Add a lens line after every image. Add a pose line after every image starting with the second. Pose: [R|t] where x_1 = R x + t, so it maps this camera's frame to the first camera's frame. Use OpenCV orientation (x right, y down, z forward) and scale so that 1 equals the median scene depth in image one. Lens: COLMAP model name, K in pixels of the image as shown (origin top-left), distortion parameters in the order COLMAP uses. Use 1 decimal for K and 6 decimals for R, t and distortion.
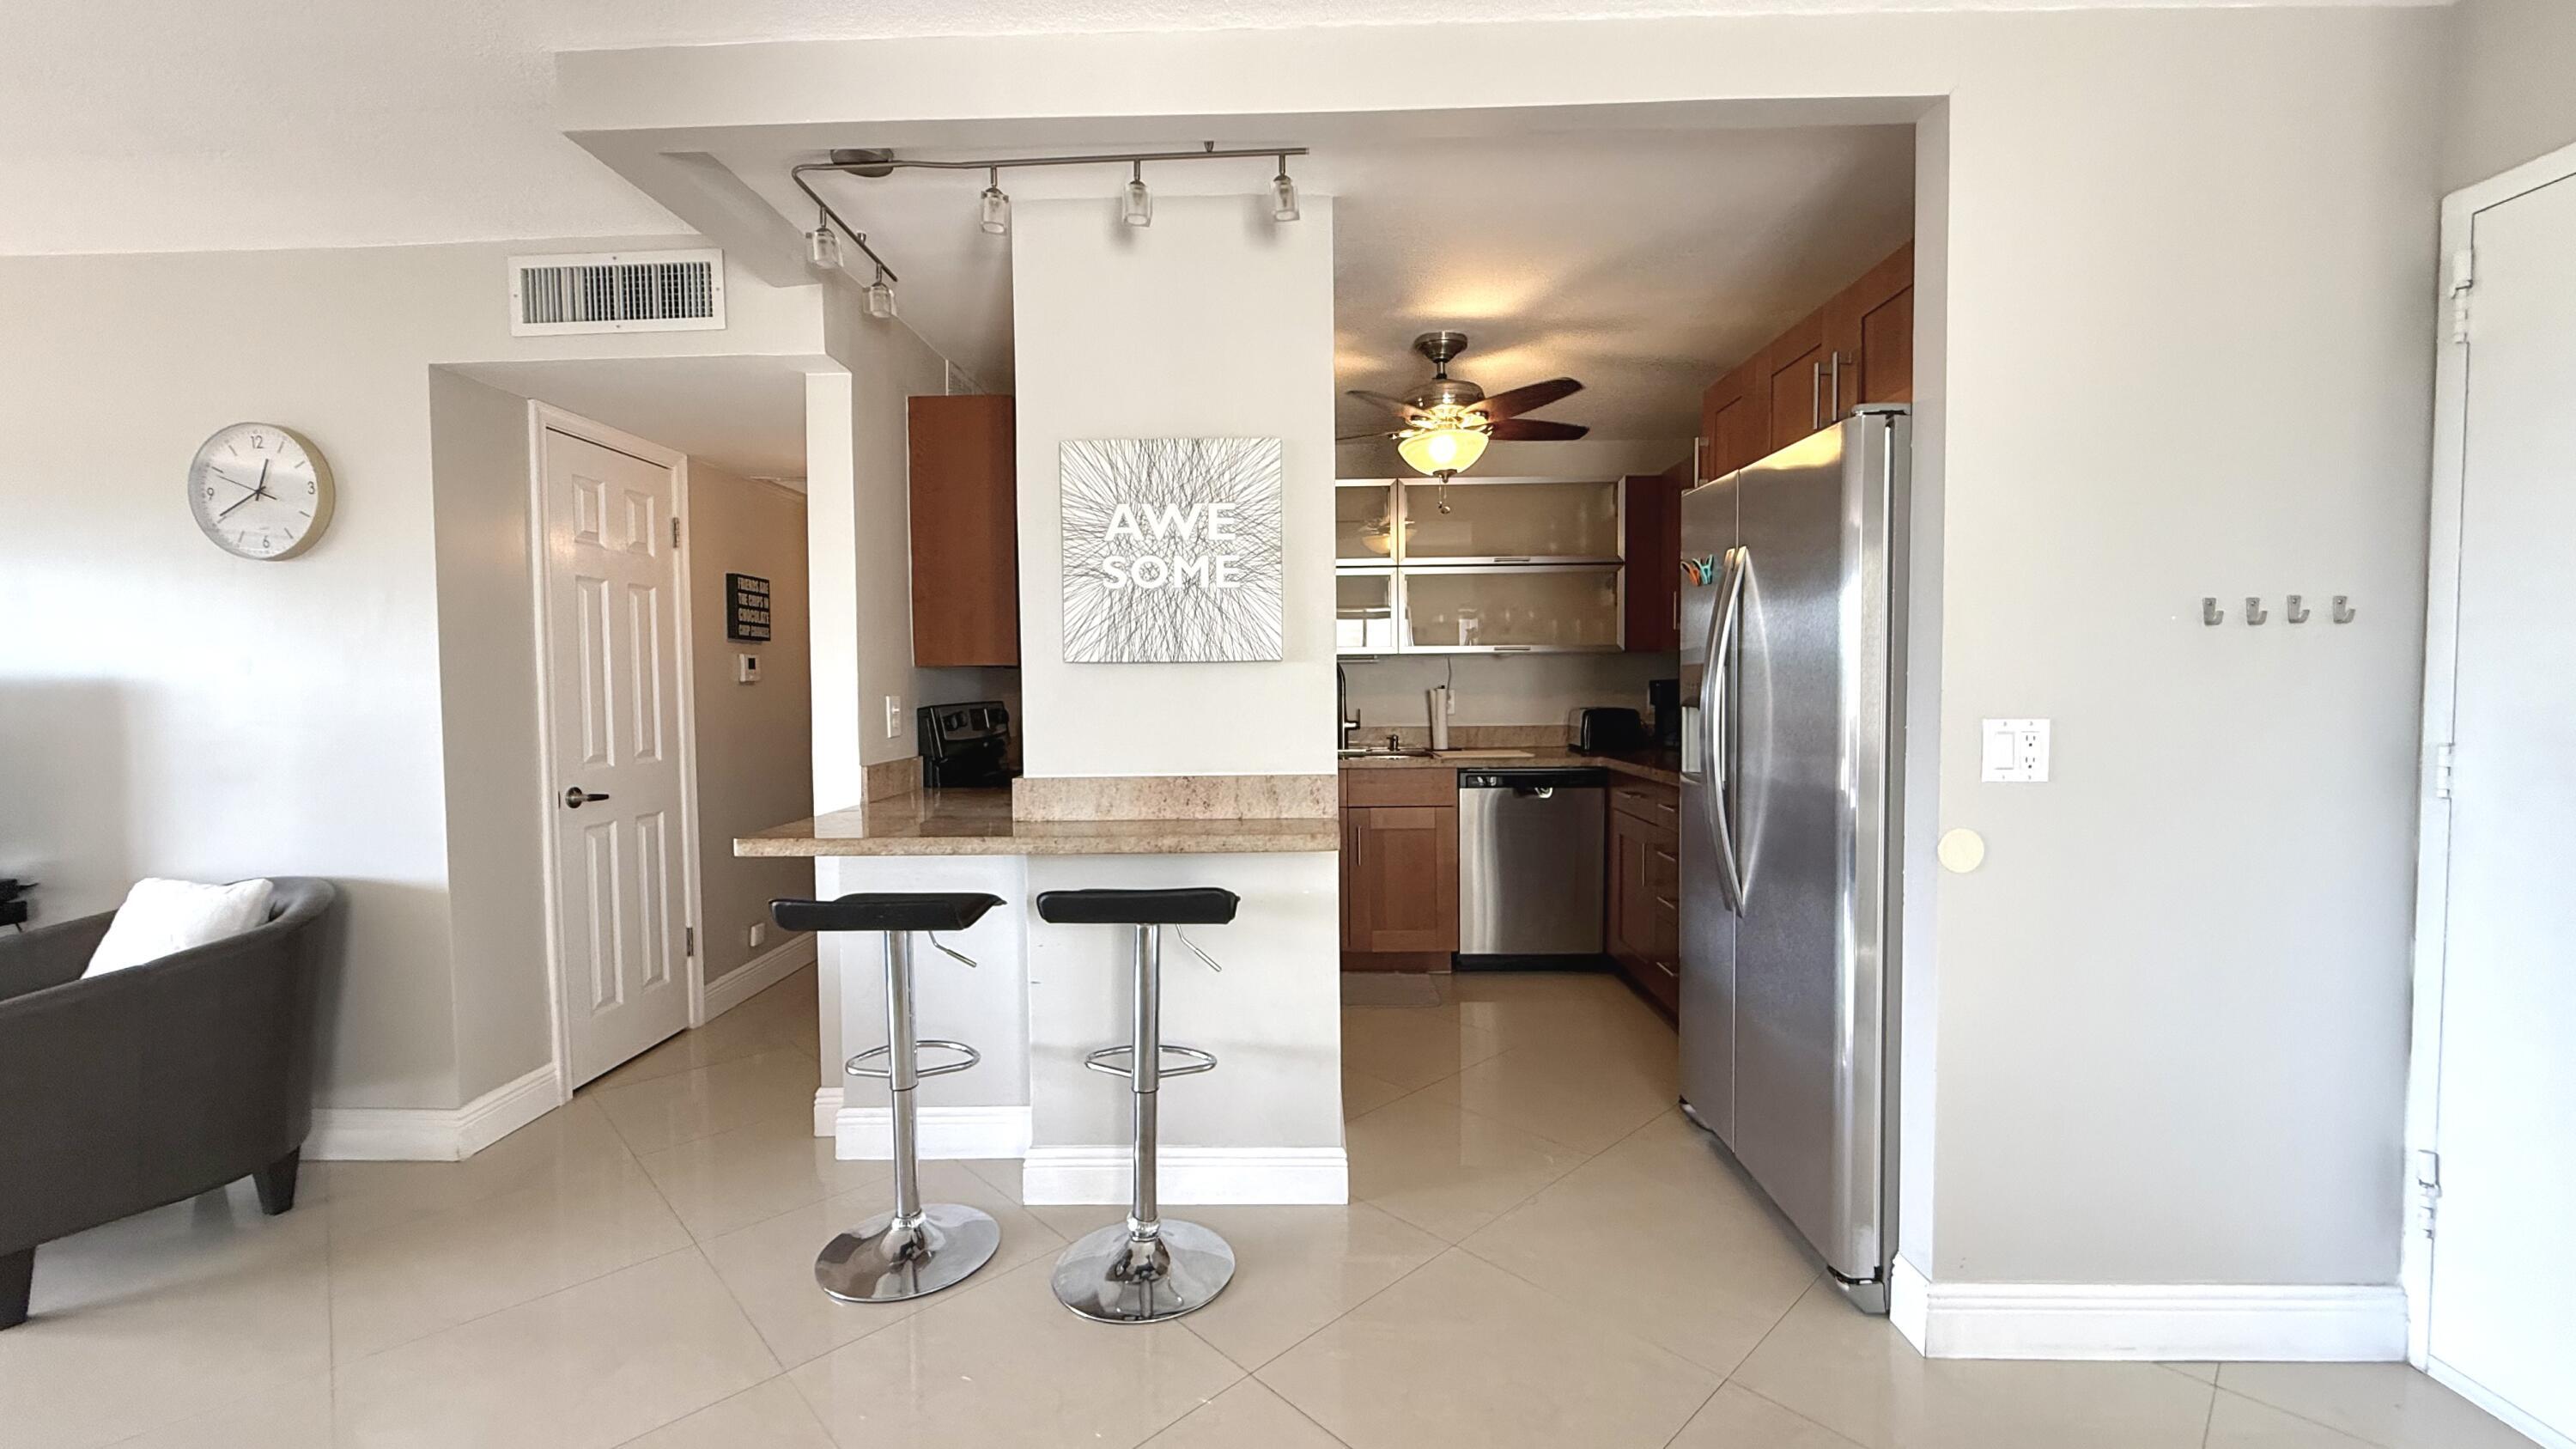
lens RADIAL K [[1031.5, 0, 1282.4], [0, 1031.5, 719.5], [0, 0, 1]] dist [-0.000835, 0.000366]
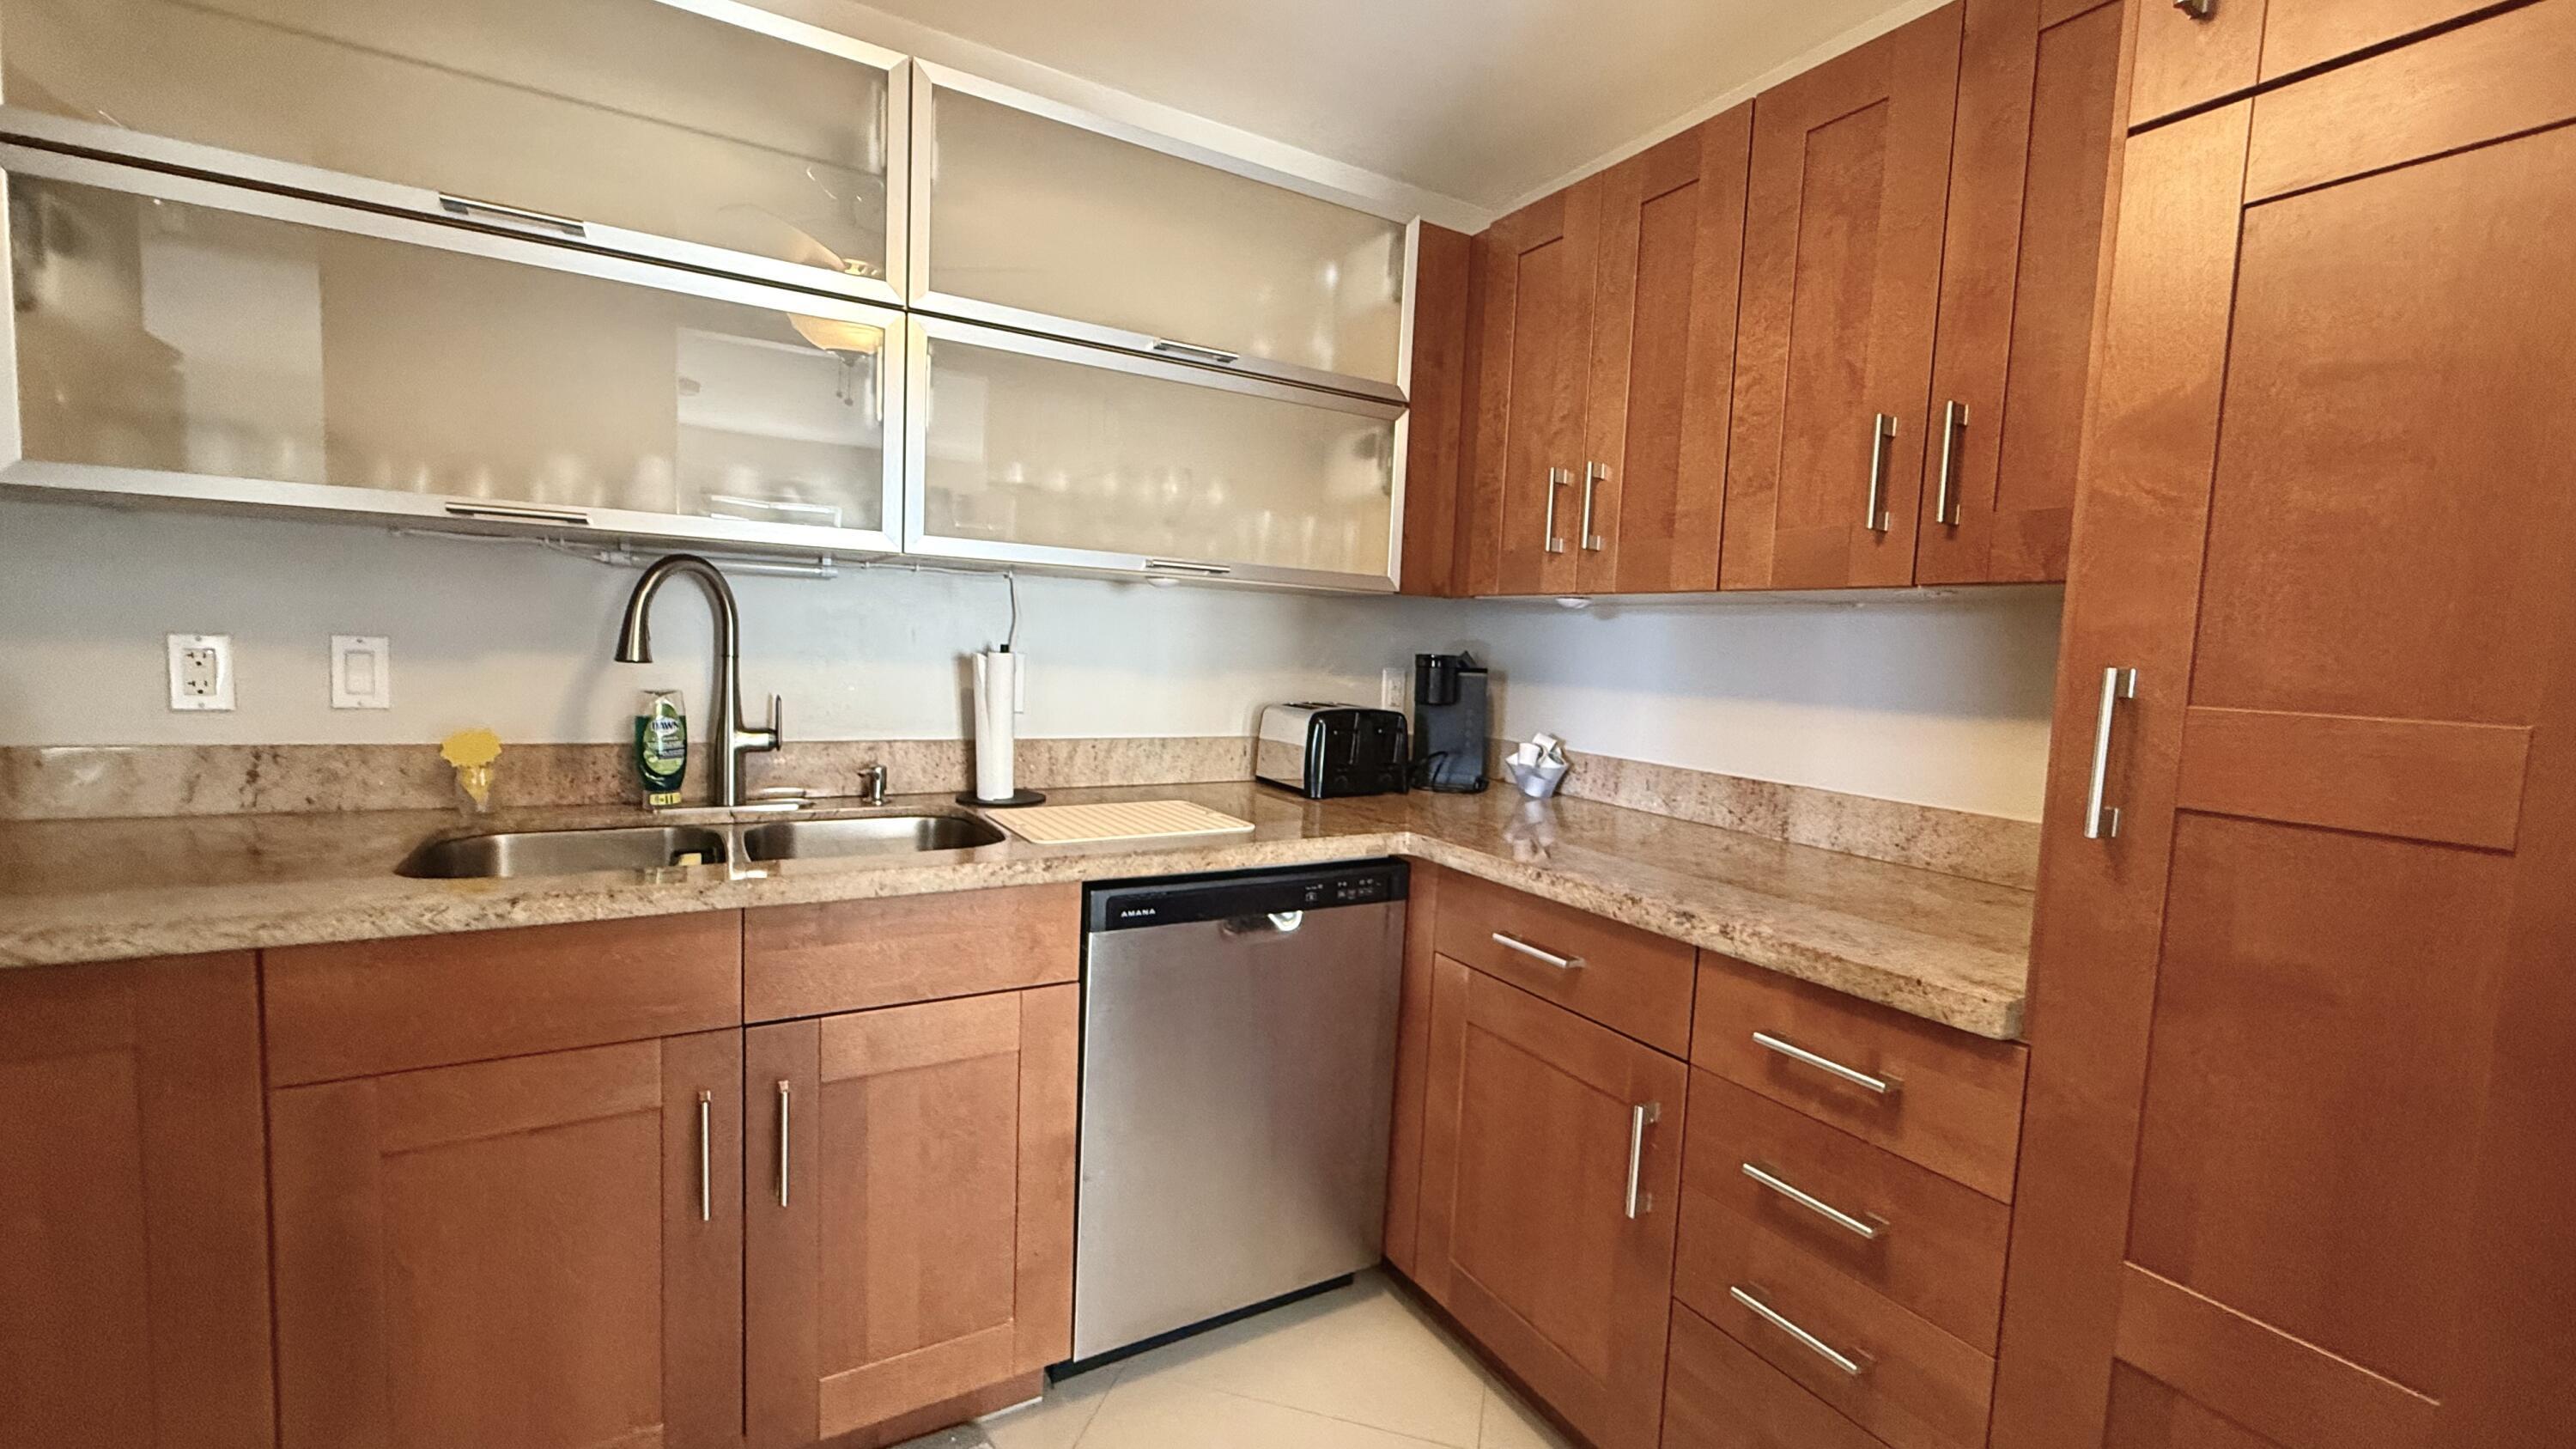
lens RADIAL K [[1031.5, 0, 1285.2], [0, 1031.5, 722.9], [0, 0, 1]] dist [-0.000835, 0.000366]
pose [[0.848987, 0.005052, 0.528390, 0.034061], [-0.033098, 0.998499, 0.043633, -0.024075], [-0.527377, -0.054532, 0.847880, 0.608503]]
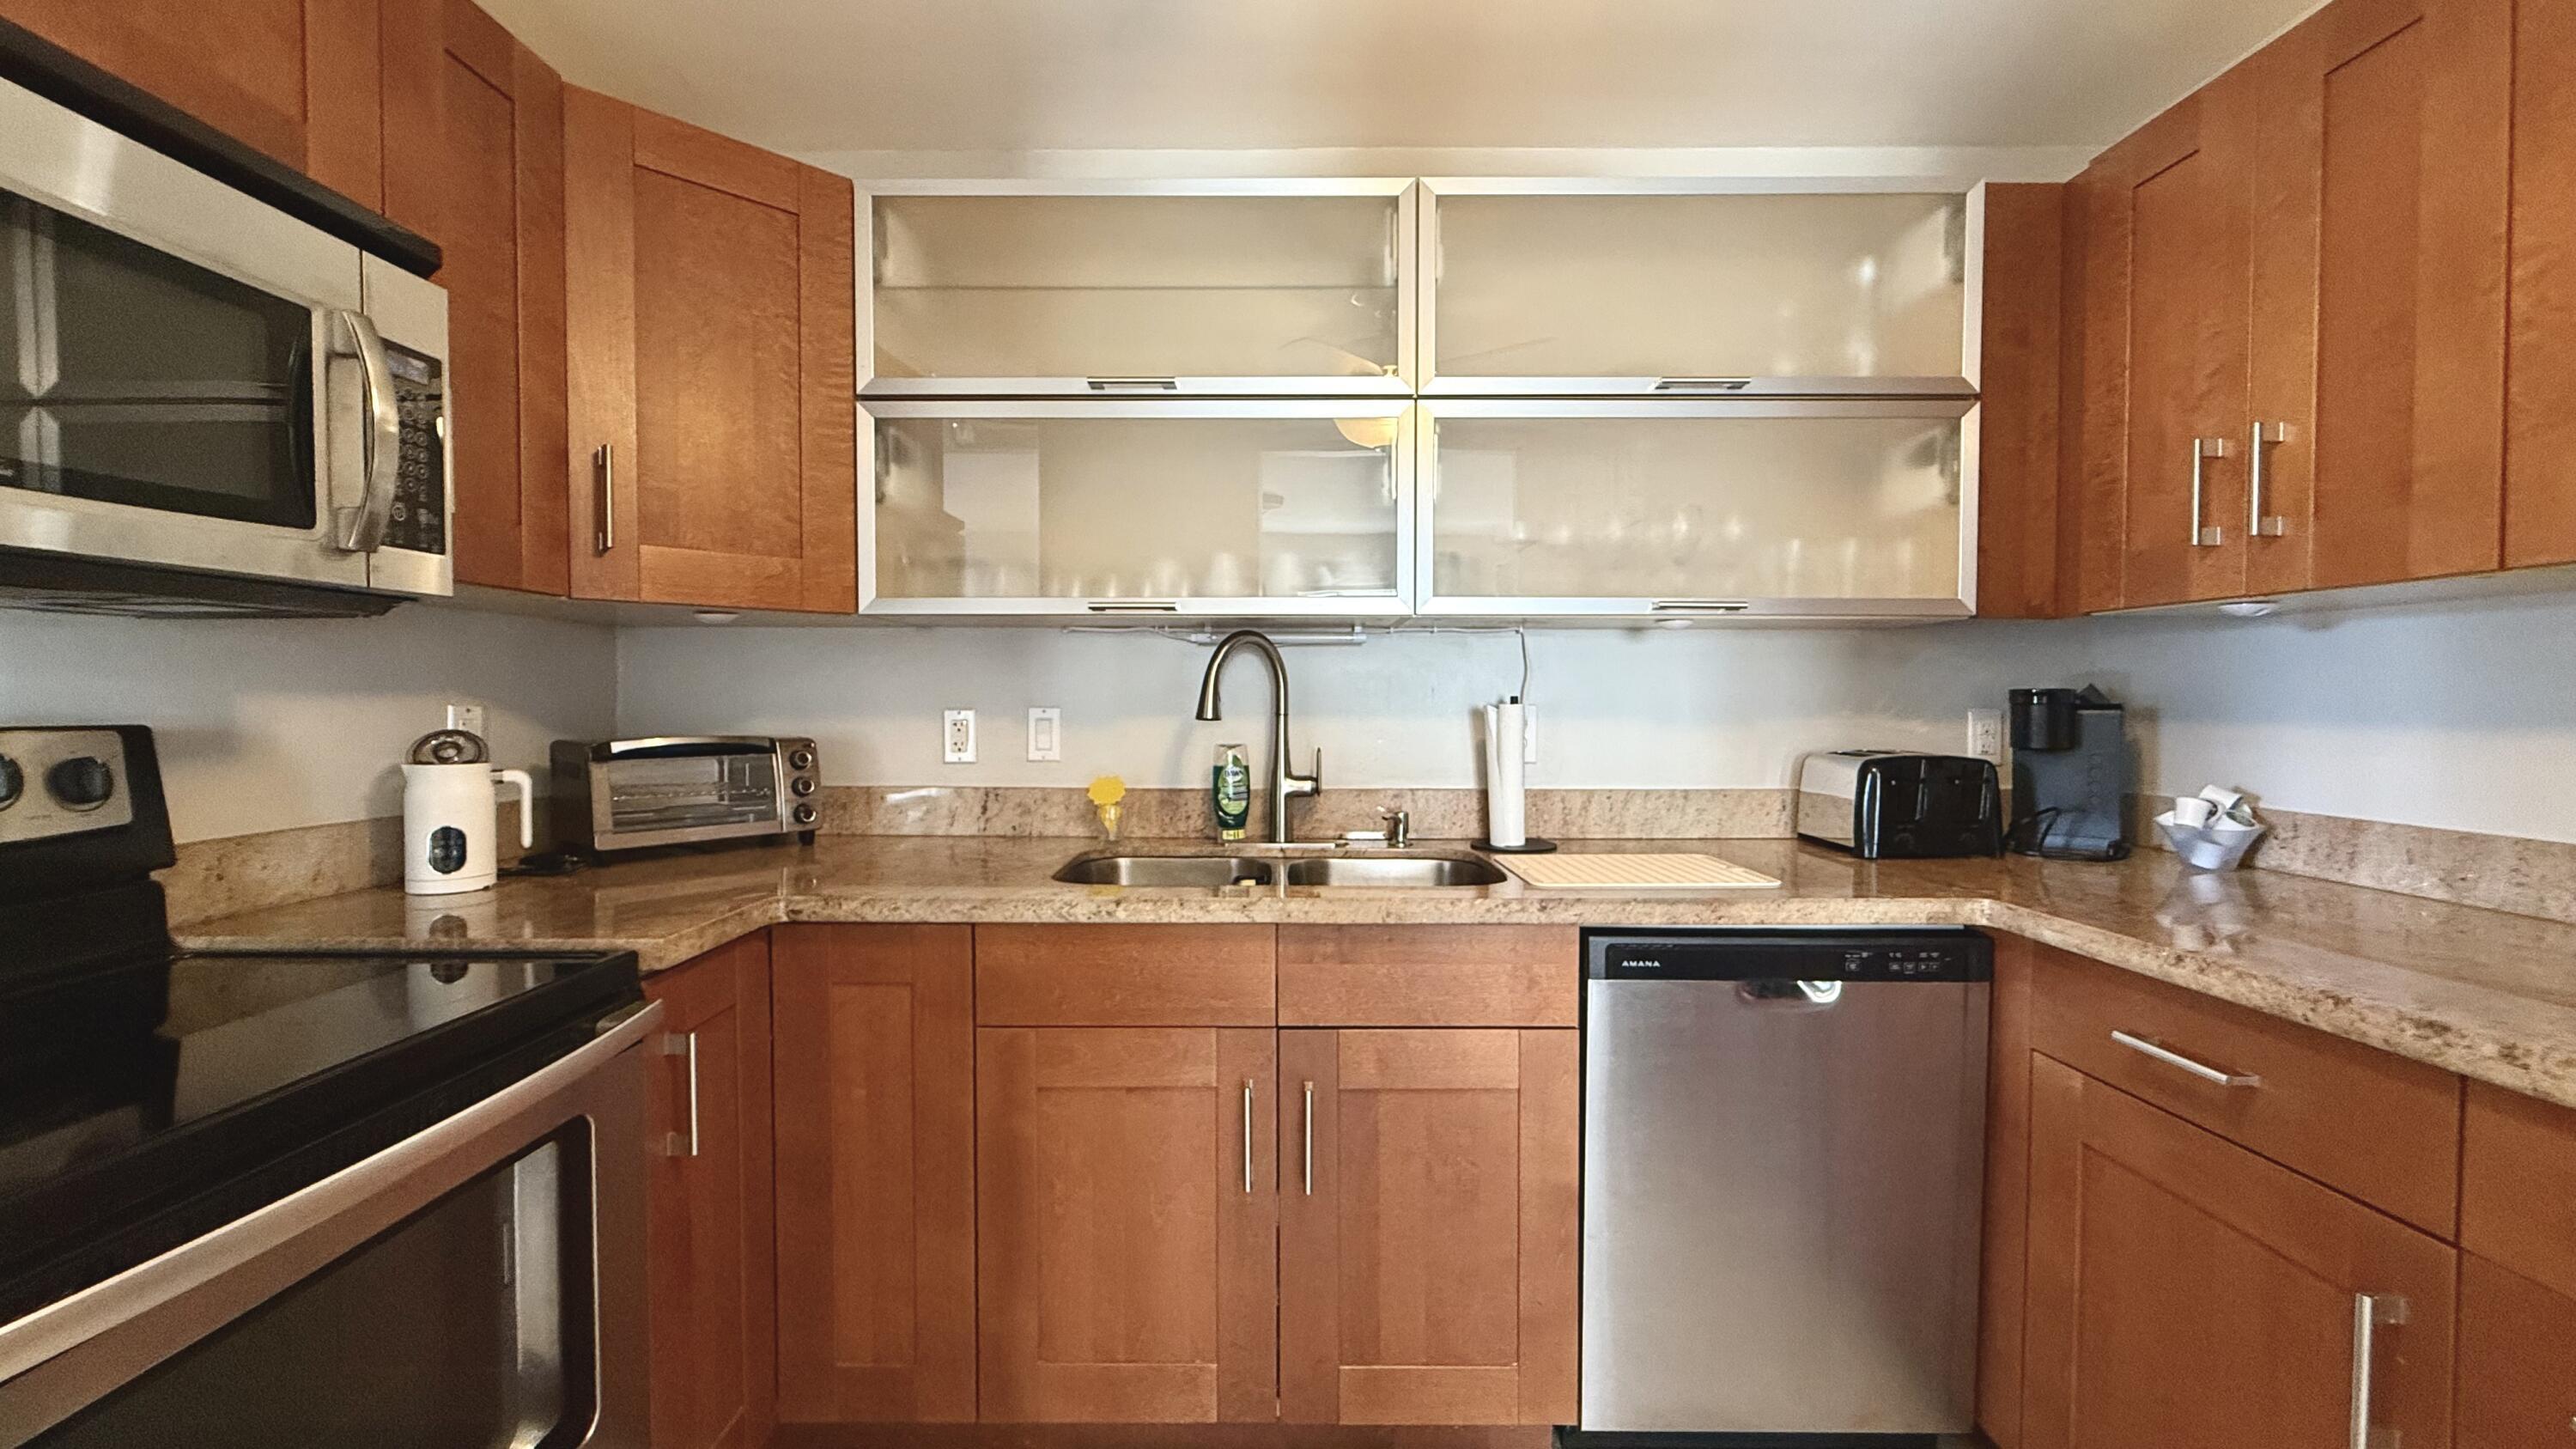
lens RADIAL K [[1031.5, 0, 1281.7], [0, 1031.5, 722.8], [0, 0, 1]] dist [-0.000835, 0.000366]
pose [[0.999713, 0.010306, 0.021623, 0.051540], [-0.010042, 0.999874, -0.012280, -0.016192], [-0.021747, 0.012060, 0.999691, 0.593243]]
